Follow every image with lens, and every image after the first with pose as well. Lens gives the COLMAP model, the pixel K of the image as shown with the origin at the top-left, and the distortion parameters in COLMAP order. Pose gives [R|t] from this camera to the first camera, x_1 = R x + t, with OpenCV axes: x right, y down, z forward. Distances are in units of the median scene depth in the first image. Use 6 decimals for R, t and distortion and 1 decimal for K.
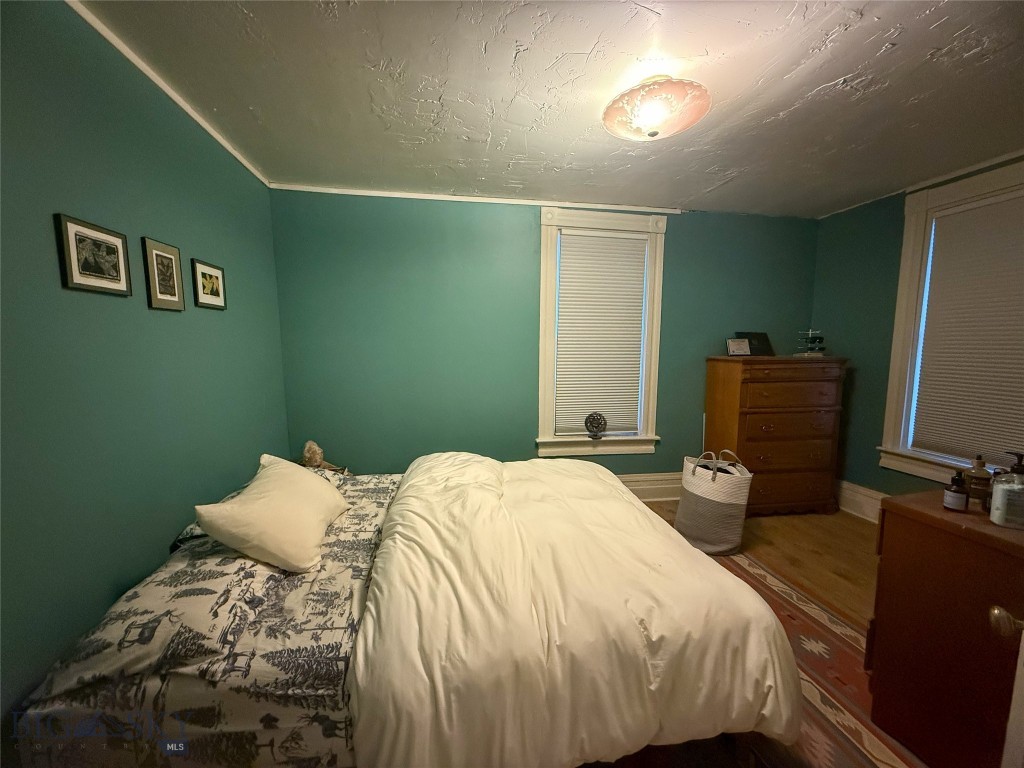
lens RADIAL K [[407.4, 0, 508.7], [0, 407.4, 386.2], [0, 0, 1]] dist [0.000020, 0.000413]
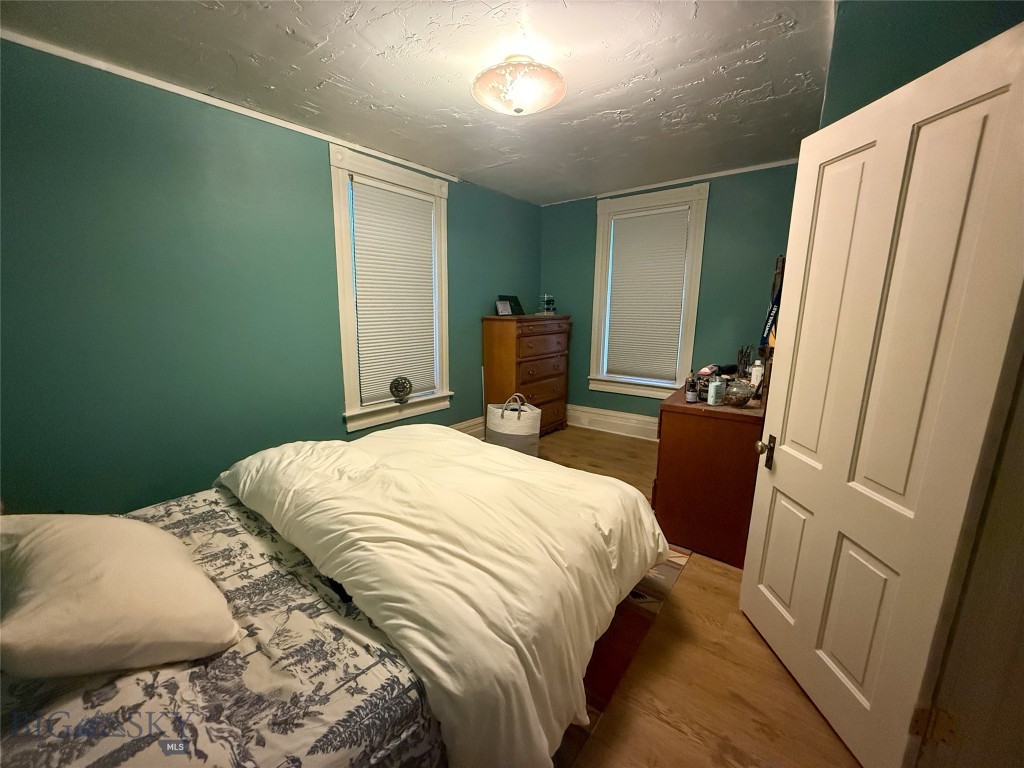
lens RADIAL K [[407.4, 0, 508.7], [0, 407.4, 386.2], [0, 0, 1]] dist [0.000020, 0.000413]
pose [[0.747418, -0.133444, 0.650814, -0.317281], [0.073462, 0.990213, 0.118668, -0.013816], [-0.660280, -0.040885, 0.749906, 0.115059]]
